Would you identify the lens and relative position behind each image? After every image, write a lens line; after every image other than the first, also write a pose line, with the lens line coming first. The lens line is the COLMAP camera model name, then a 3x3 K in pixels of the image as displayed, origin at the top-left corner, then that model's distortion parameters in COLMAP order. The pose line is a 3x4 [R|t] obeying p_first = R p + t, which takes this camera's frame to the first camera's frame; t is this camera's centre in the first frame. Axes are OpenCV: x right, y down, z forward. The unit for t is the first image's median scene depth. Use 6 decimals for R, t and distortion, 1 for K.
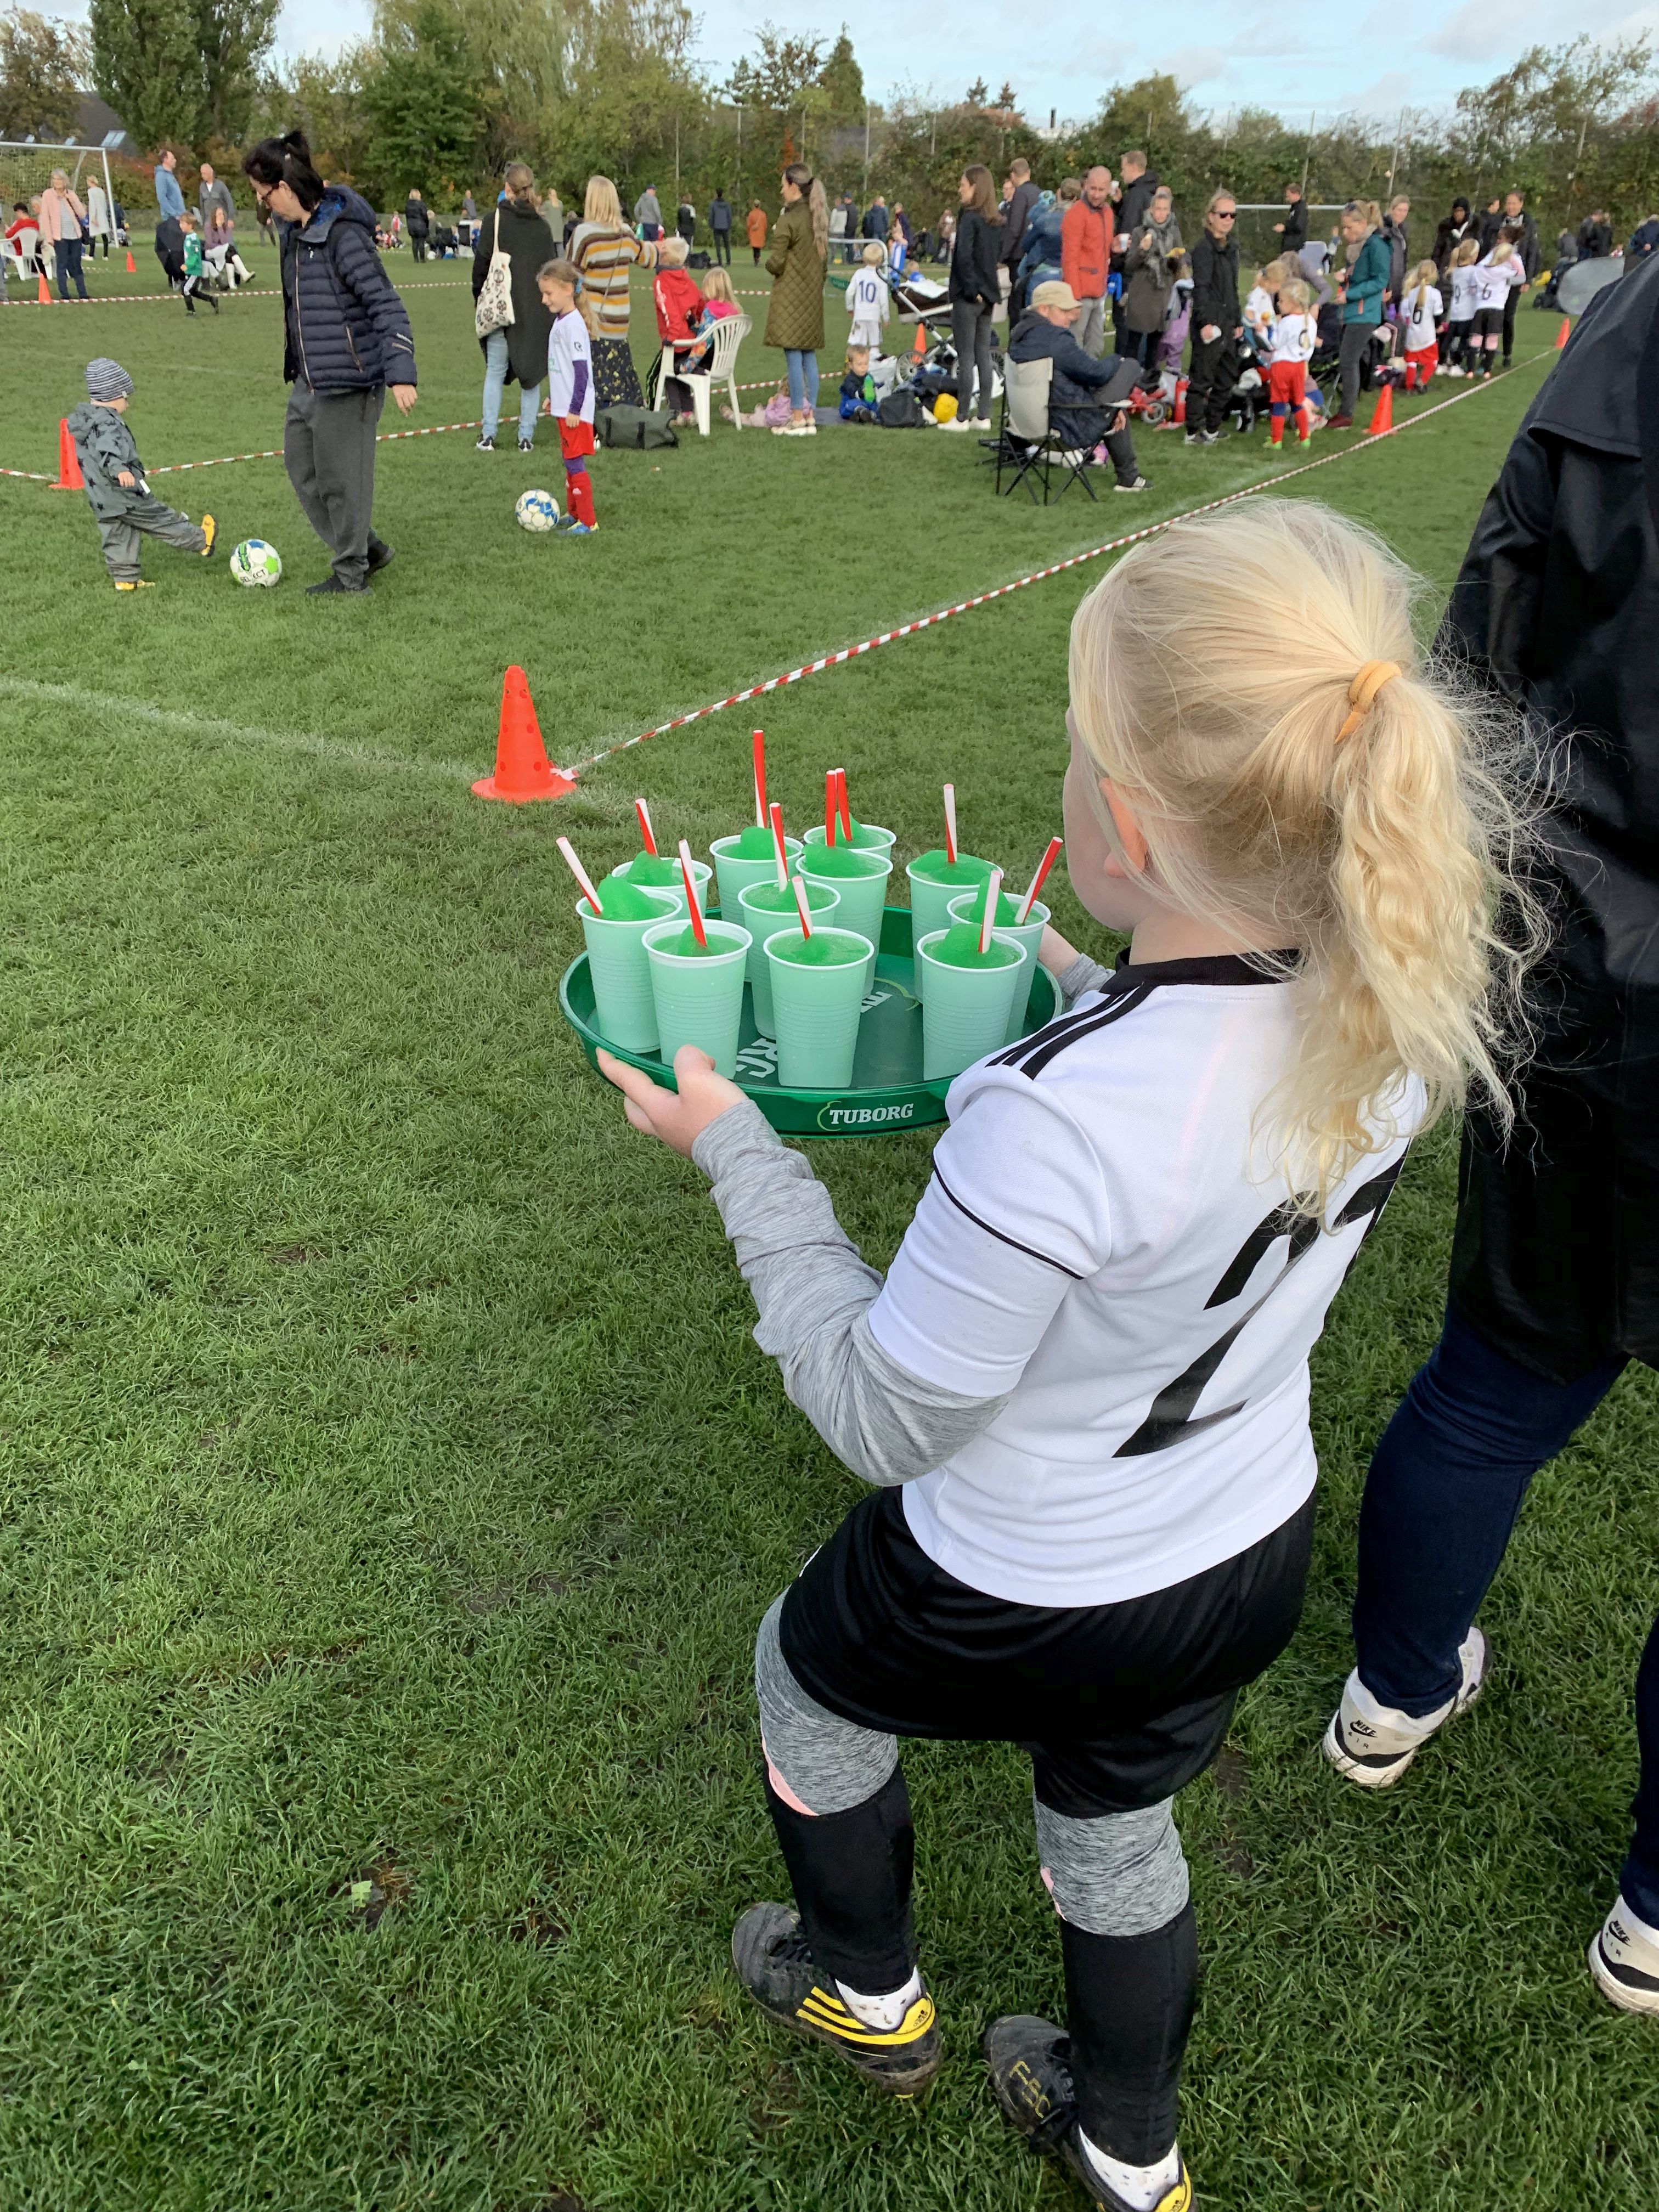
lens RADIAL K [[1690.2, 0, 837.8], [0, 1690.2, 1105.2], [0, 0, 1]] dist [0.013631, -0.003678]
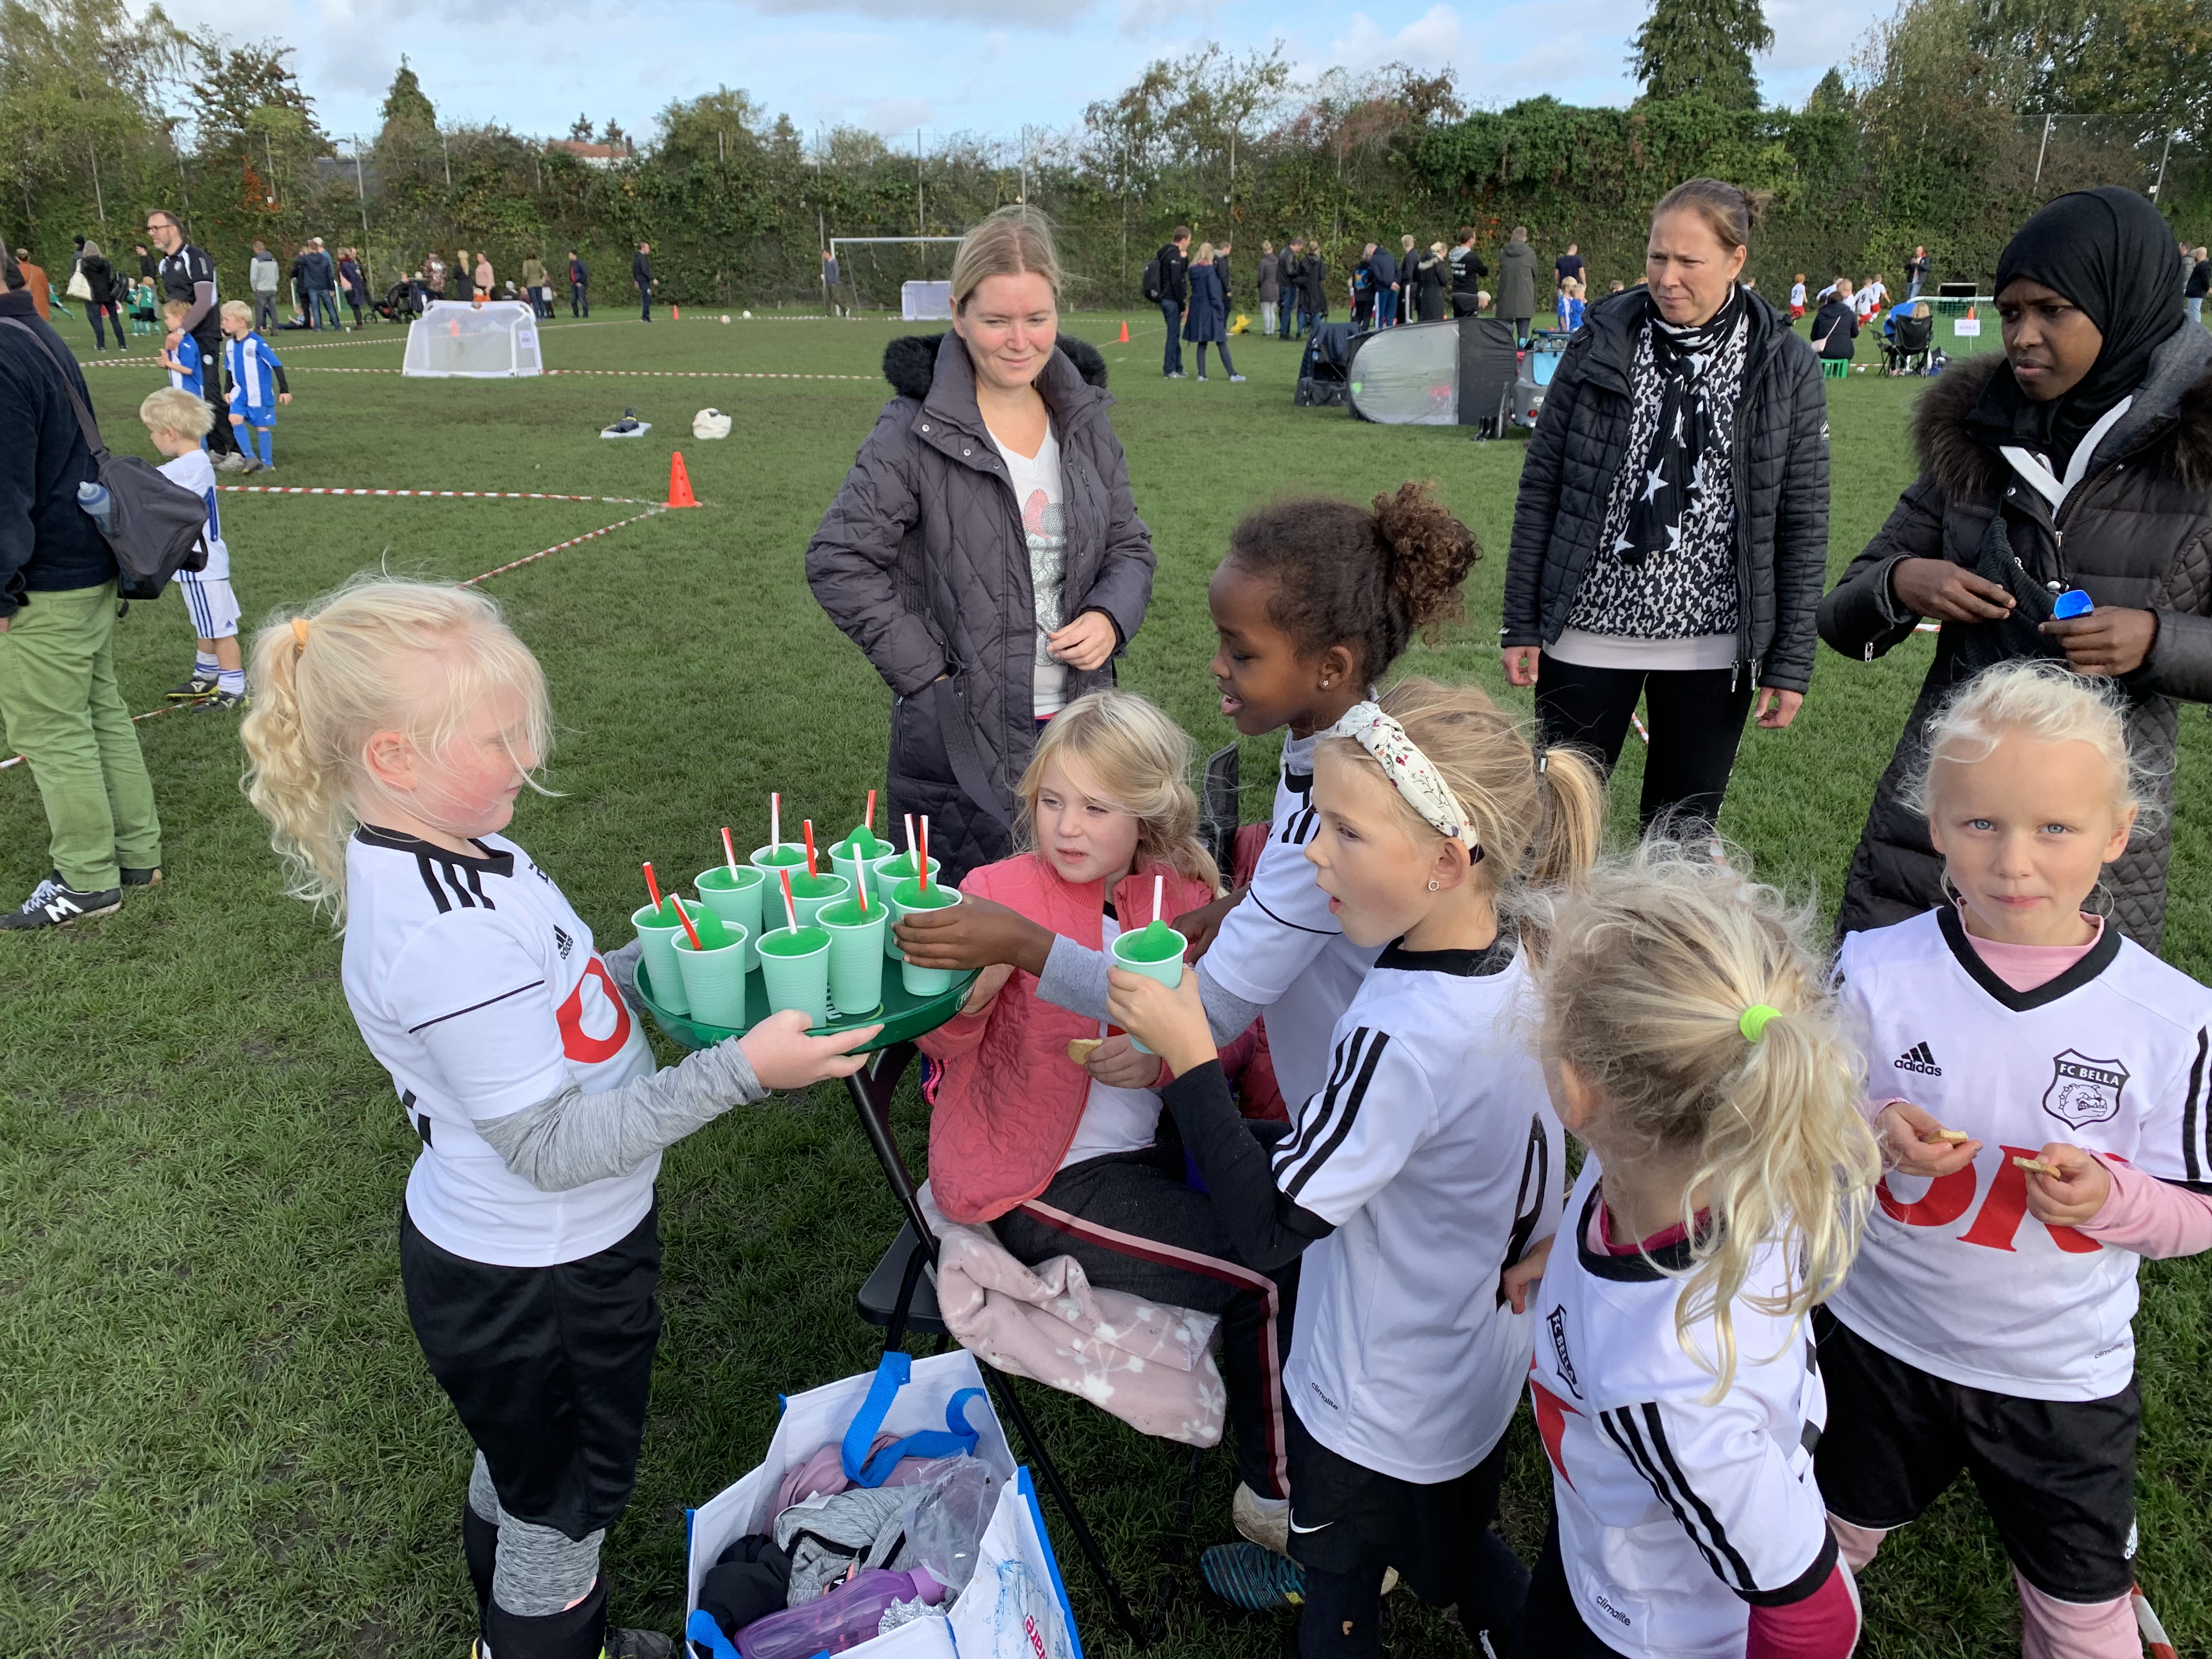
lens RADIAL K [[1690.2, 0, 1100.6], [0, 1690.2, 827.4], [0, 0, 1]] dist [0.013631, -0.003678]
pose [[0.949313, -0.123538, 0.289039, 0.086757], [0.165891, 0.977950, -0.126865, -0.140200], [-0.266993, 0.168383, 0.948874, 0.262172]]
